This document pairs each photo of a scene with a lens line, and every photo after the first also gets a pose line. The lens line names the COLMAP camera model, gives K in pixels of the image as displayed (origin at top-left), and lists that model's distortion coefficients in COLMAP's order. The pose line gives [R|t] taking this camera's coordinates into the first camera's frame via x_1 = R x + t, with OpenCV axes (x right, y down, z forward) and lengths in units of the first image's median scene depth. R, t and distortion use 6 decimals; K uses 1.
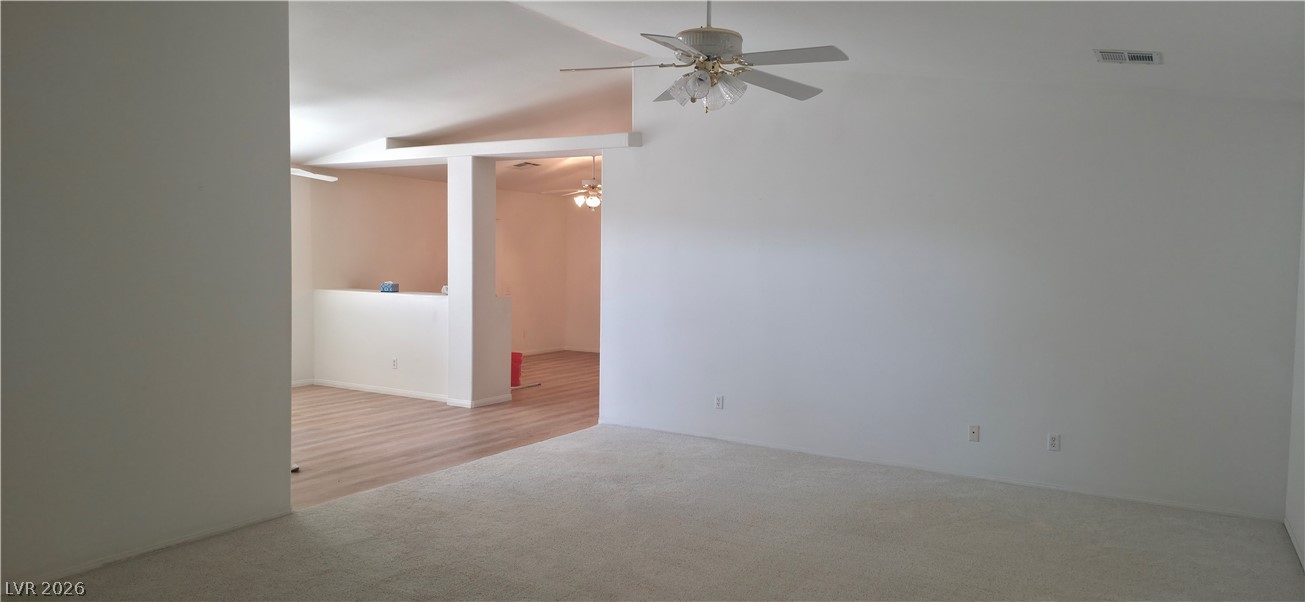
lens RADIAL K [[856.5, 0, 651.4], [0, 856.5, 307.3], [0, 0, 1]] dist [0.056714, -0.053973]
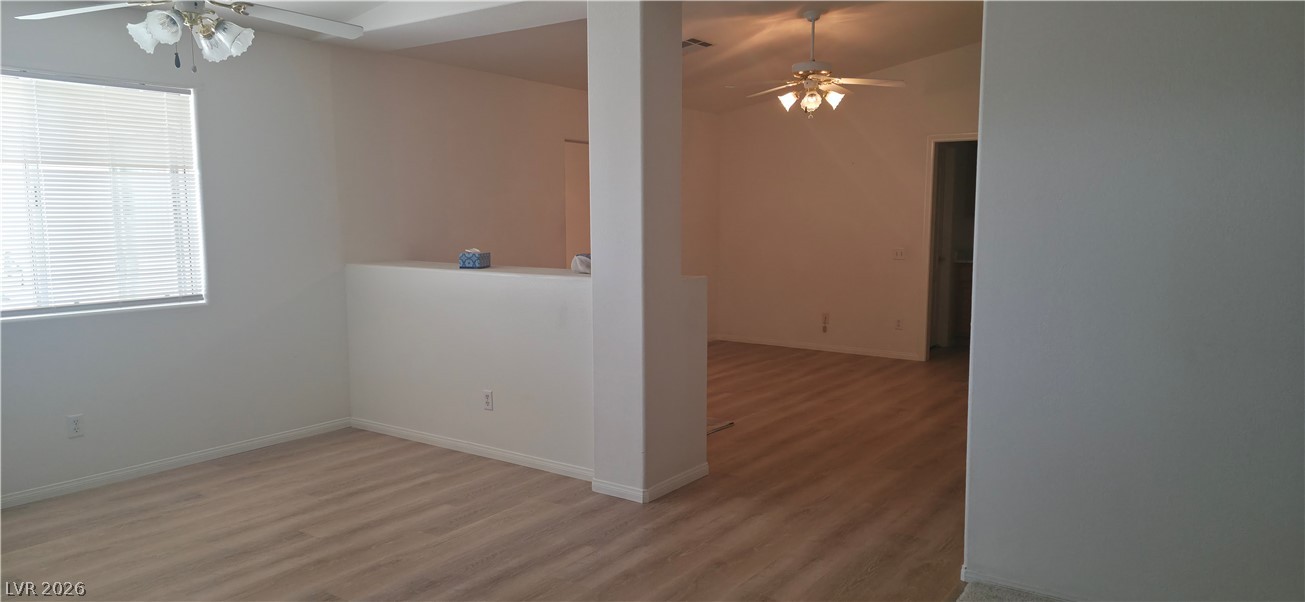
lens RADIAL K [[856.5, 0, 651.4], [0, 856.5, 307.3], [0, 0, 1]] dist [0.056714, -0.053973]
pose [[0.996754, -0.012194, -0.079578, -0.152542], [0.016555, 0.998384, 0.054369, -0.021527], [0.078786, -0.055510, 0.995345, 0.474186]]
